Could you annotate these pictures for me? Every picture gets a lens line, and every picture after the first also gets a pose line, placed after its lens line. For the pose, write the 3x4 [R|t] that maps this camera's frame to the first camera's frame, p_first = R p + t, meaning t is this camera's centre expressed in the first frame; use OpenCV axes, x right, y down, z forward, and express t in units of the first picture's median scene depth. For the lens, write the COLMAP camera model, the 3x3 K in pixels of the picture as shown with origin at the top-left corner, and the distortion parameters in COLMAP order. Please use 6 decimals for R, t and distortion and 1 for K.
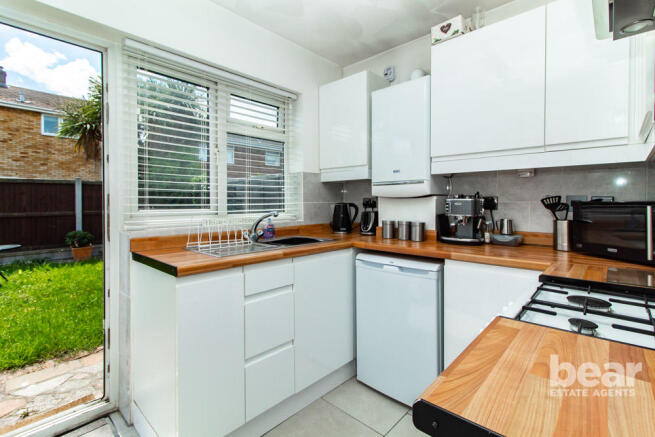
lens RADIAL K [[307.6, 0, 327.6], [0, 307.6, 203.6], [0, 0, 1]] dist [0.000011, -0.000009]
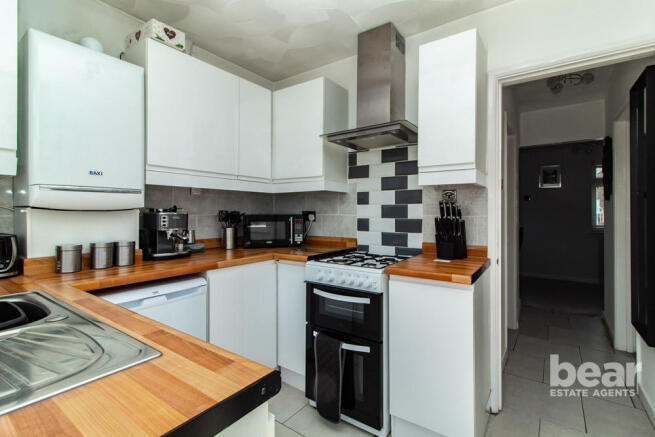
lens RADIAL K [[308.0, 0, 327.8], [0, 308.0, 210.9], [0, 0, 1]] dist [-0.000029, -0.000020]
pose [[-0.126215, 0.005275, 0.991989, -0.609945], [0.006787, 0.999967, -0.004454, -0.012905], [-0.991980, 0.006171, -0.126247, 0.628324]]
